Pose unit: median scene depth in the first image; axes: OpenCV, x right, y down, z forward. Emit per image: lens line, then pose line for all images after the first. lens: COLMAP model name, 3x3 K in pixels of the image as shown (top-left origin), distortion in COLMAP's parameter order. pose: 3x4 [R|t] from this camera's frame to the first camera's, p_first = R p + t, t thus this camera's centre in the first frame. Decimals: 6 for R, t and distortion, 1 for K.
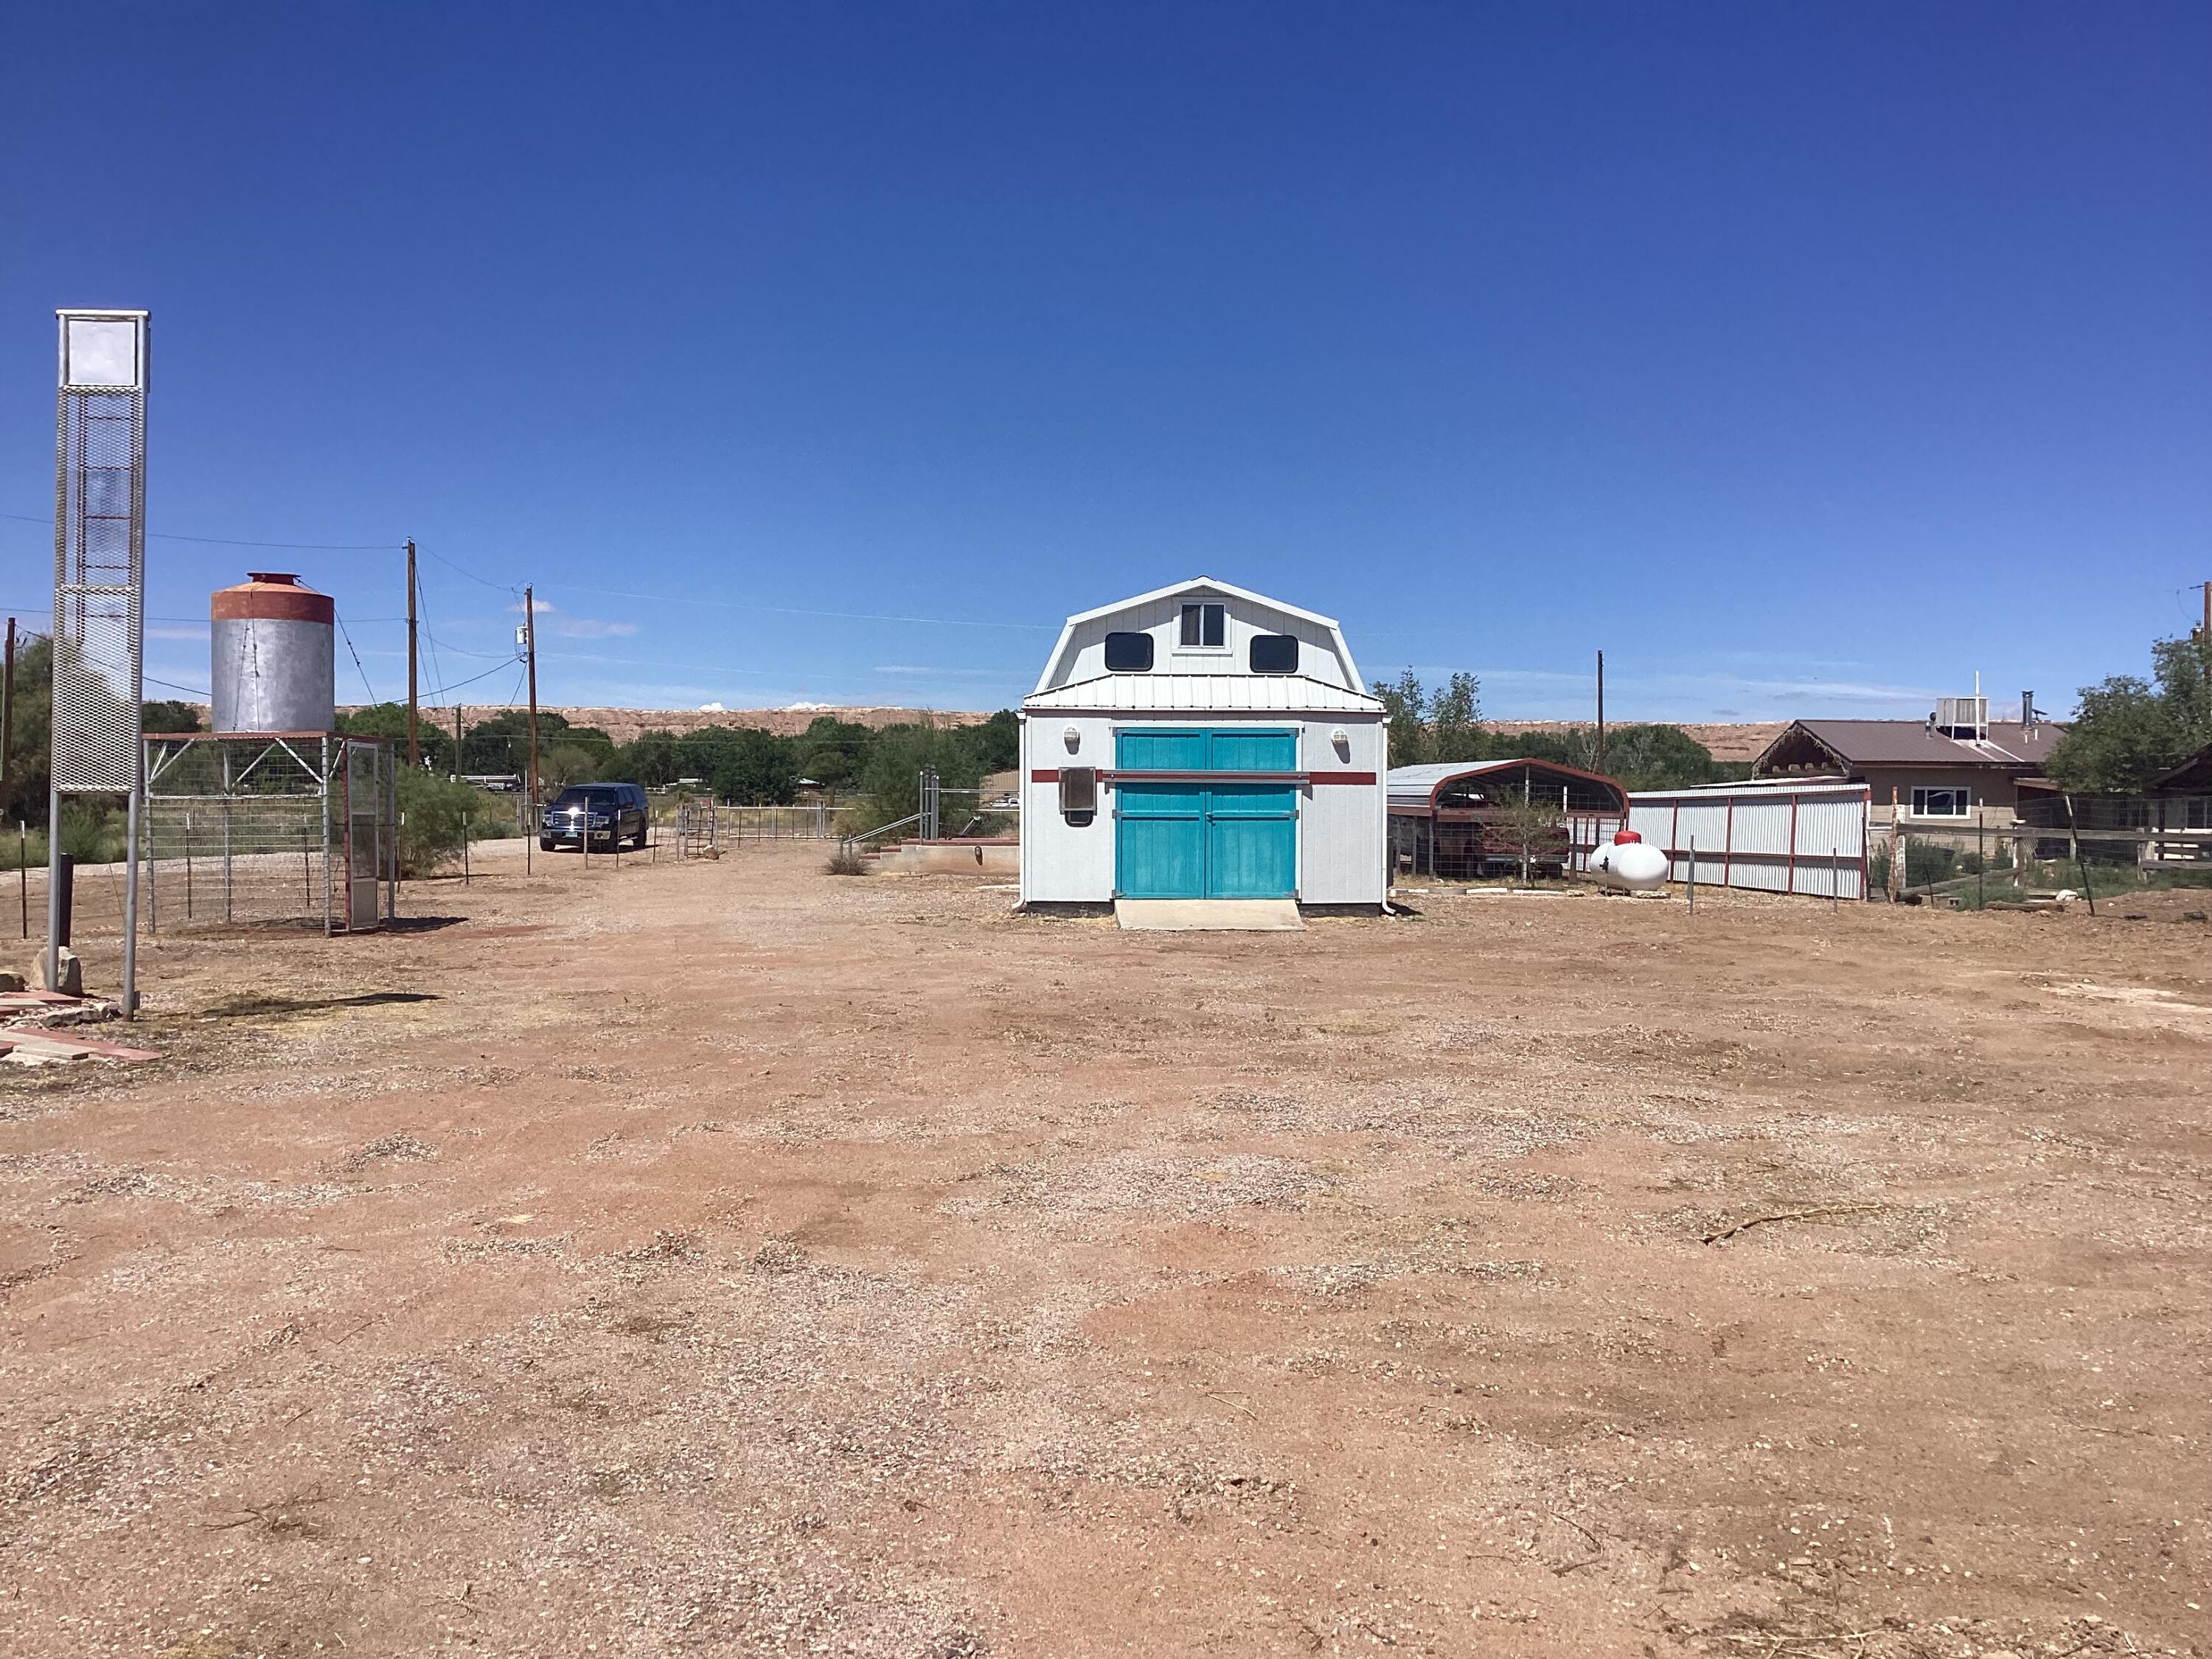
lens RADIAL K [[2009.3, 0, 1119.3], [0, 2009.3, 811.9], [0, 0, 1]] dist [0.092170, -0.175226]
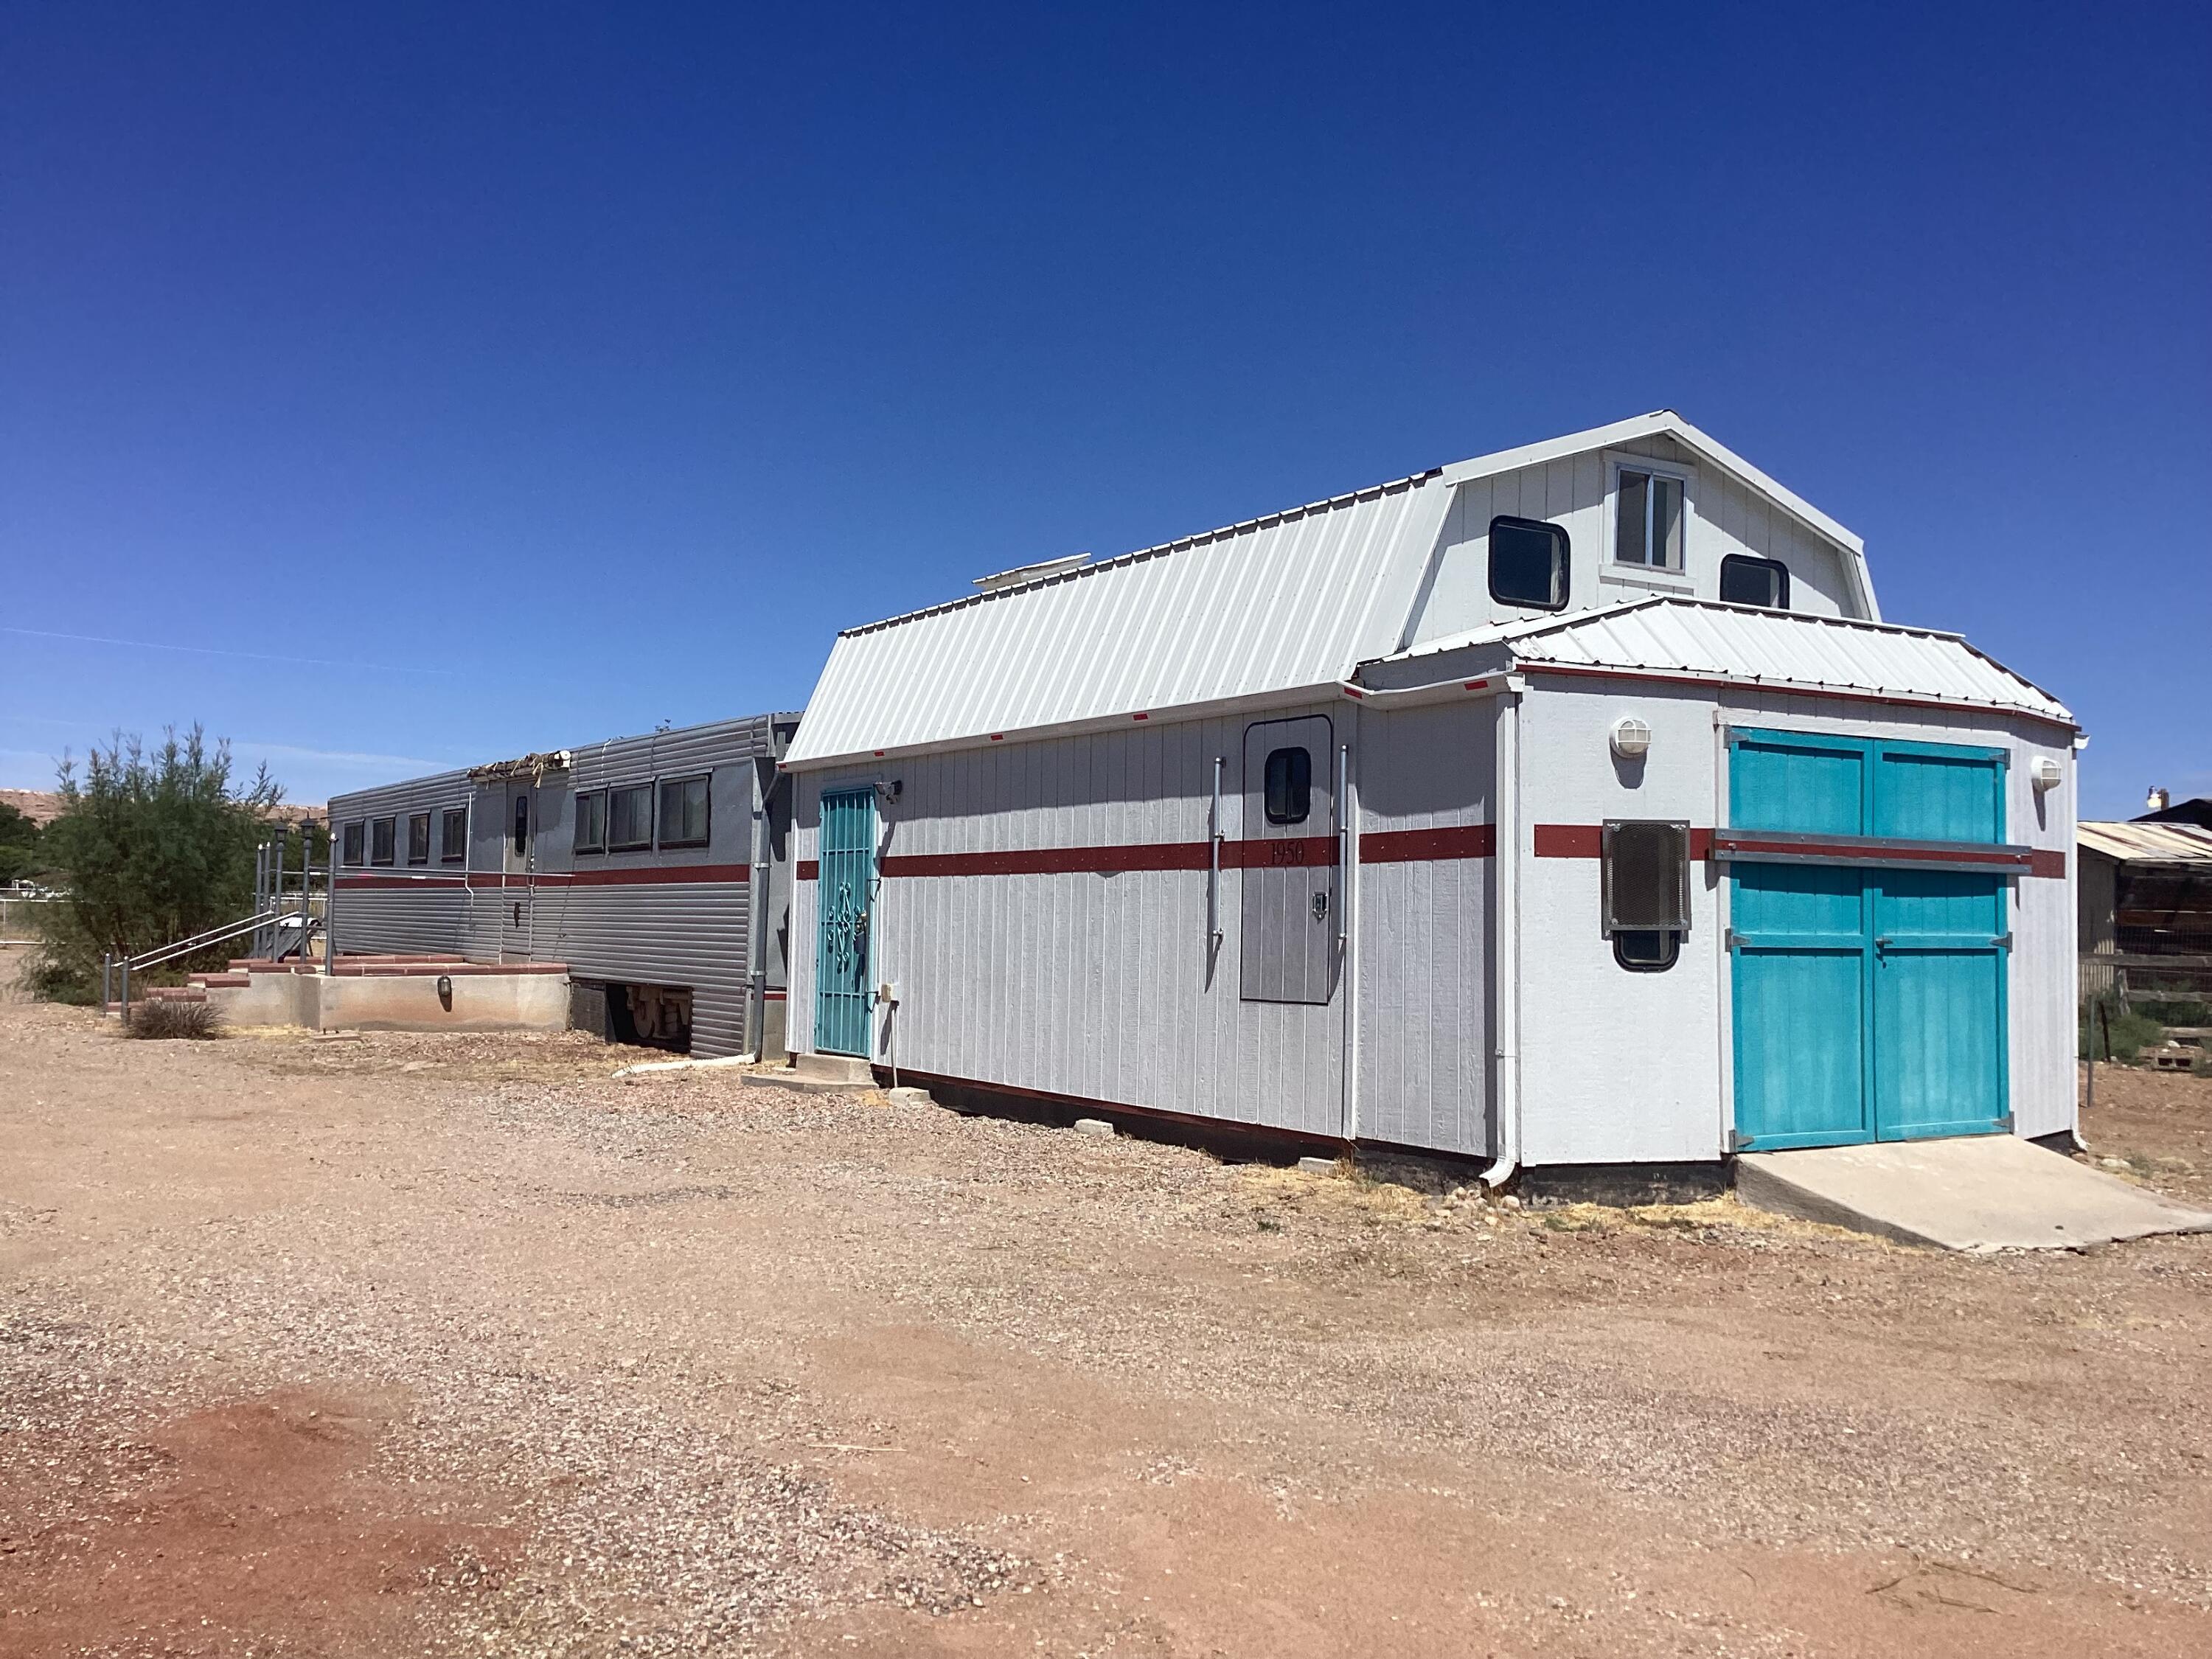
lens RADIAL K [[2018.3, 0, 1028.9], [0, 2018.3, 820.5], [0, 0, 1]] dist [0.053610, -0.004761]
pose [[0.866356, 0.030218, 0.498512, -0.324788], [-0.009771, 0.999002, -0.043575, -0.003607], [-0.499331, 0.032880, 0.865787, 0.712772]]
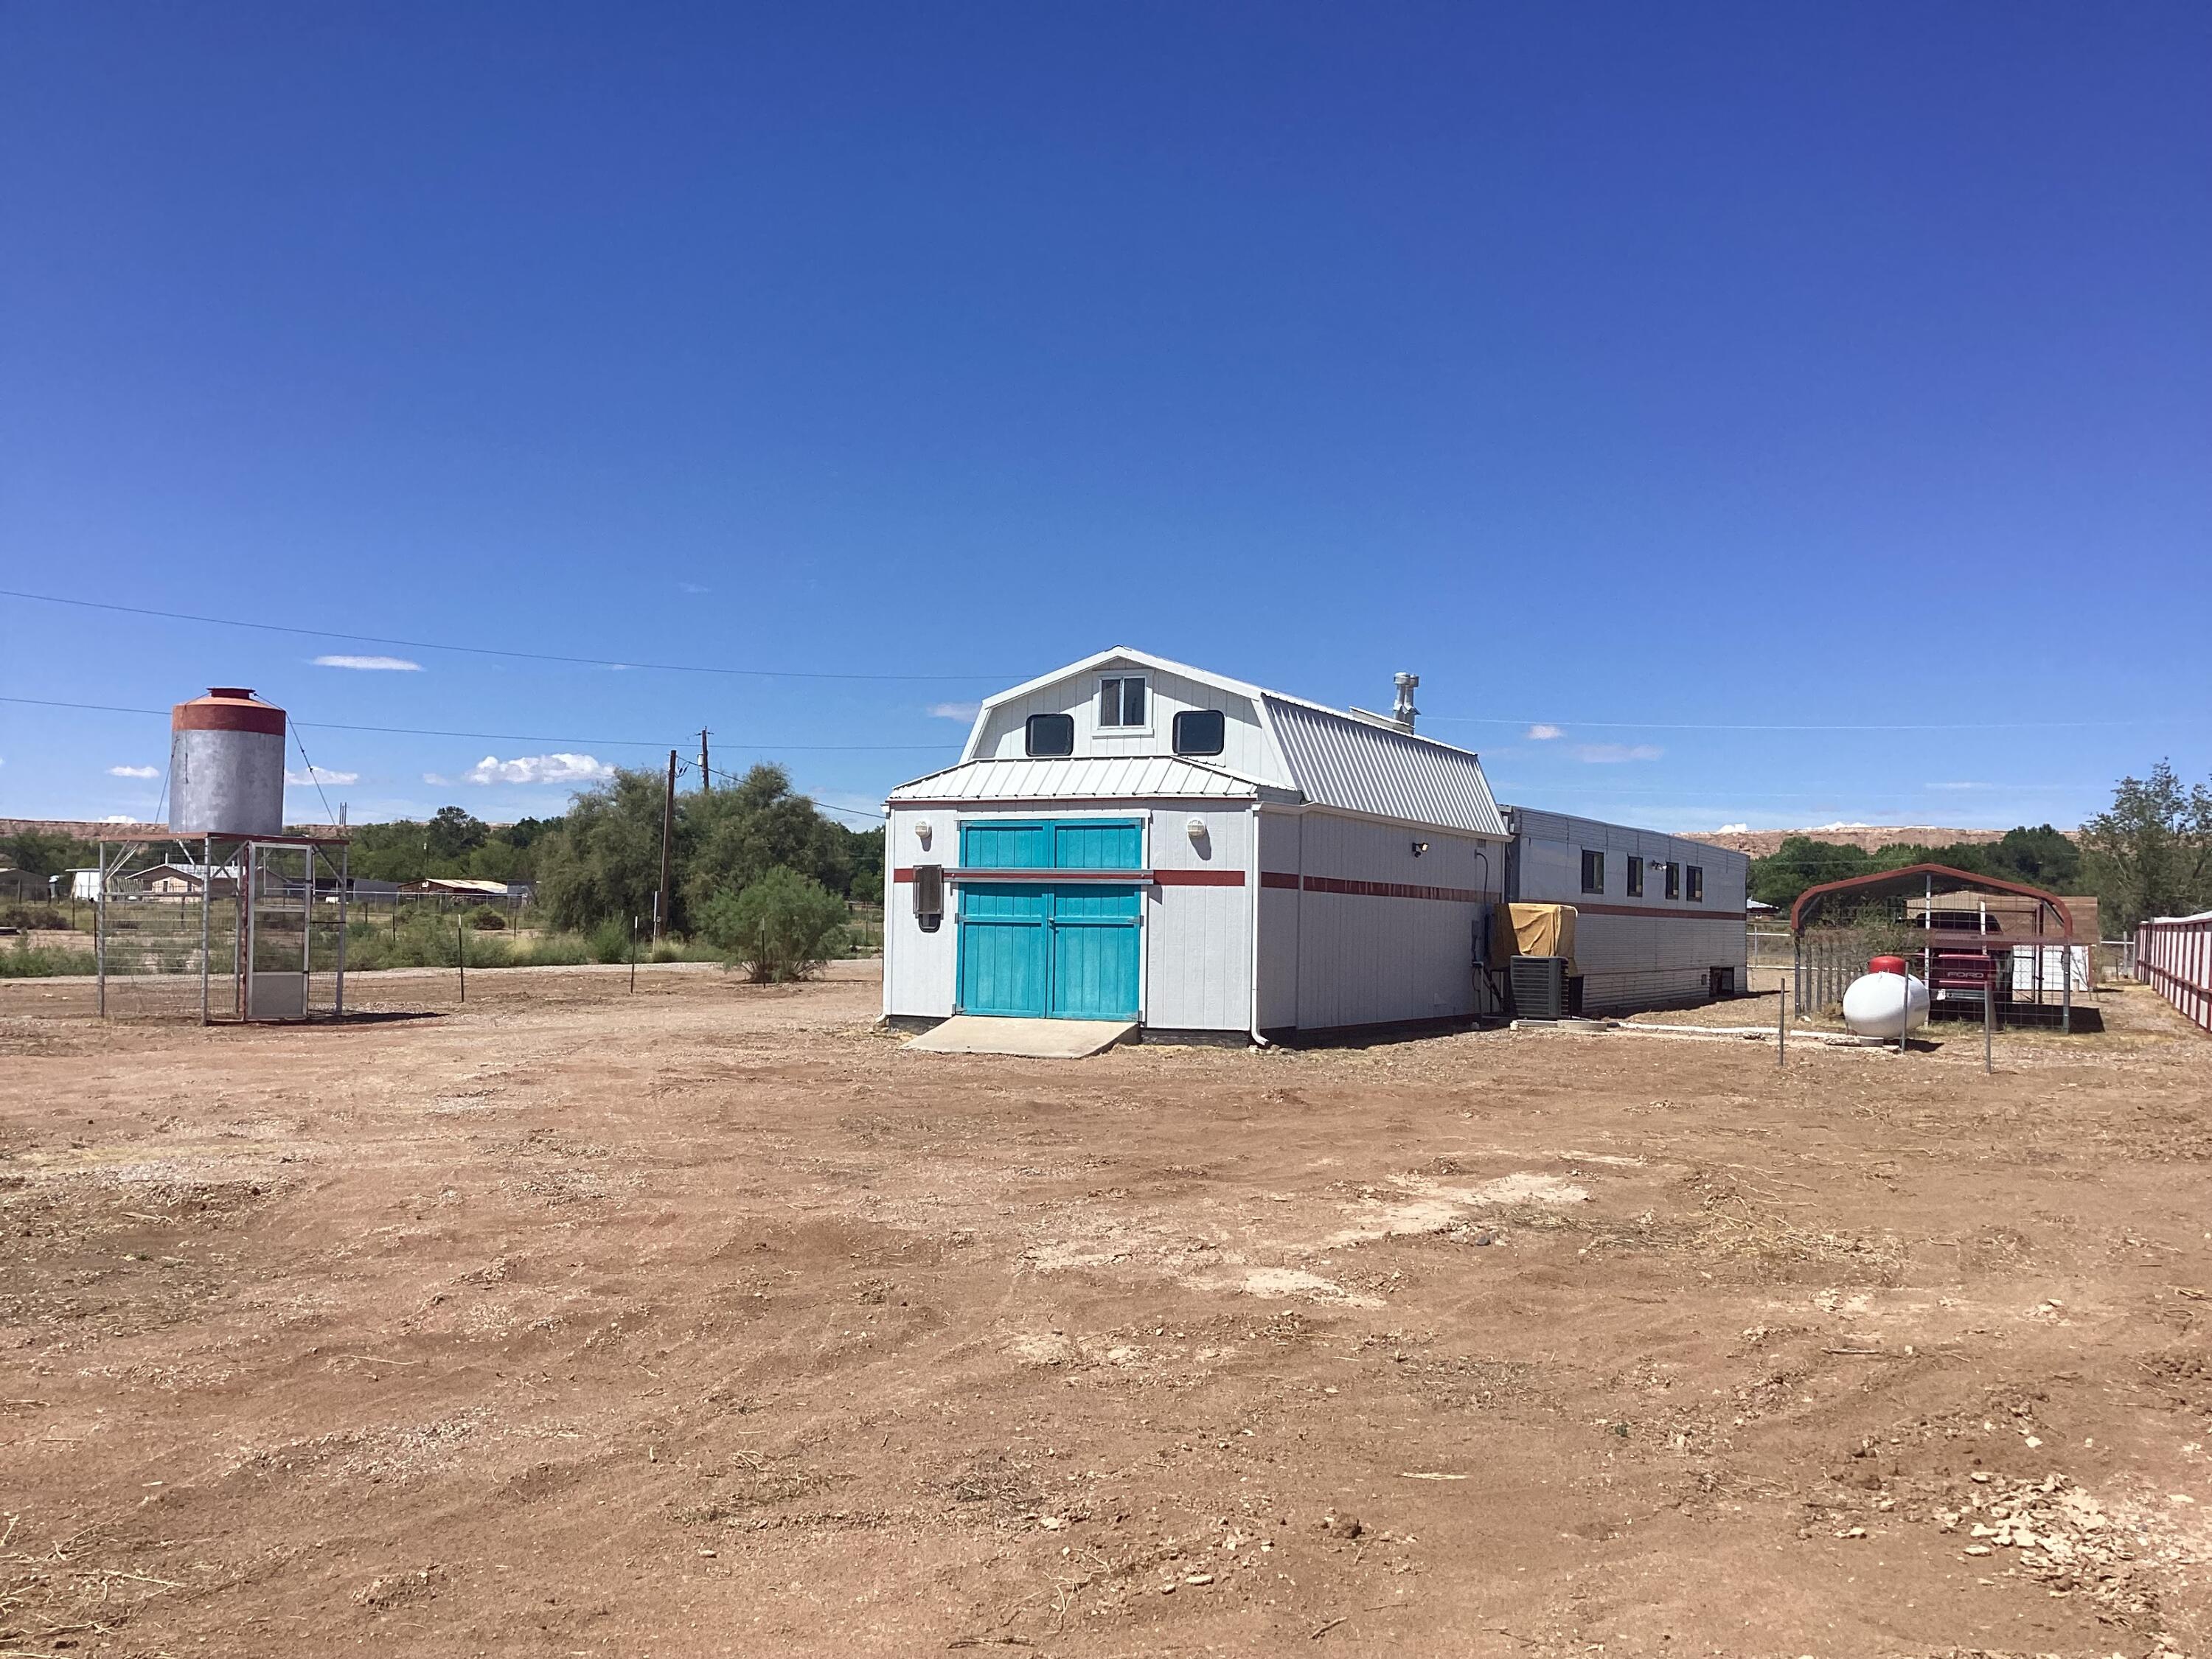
lens RADIAL K [[2009.3, 0, 1118.2], [0, 2009.3, 837.6], [0, 0, 1]] dist [0.092170, -0.175226]
pose [[0.873907, -0.010235, -0.485985, 0.485361], [-0.013537, 0.998878, -0.045381, 0.004847], [0.485904, 0.046237, 0.872788, 0.260893]]
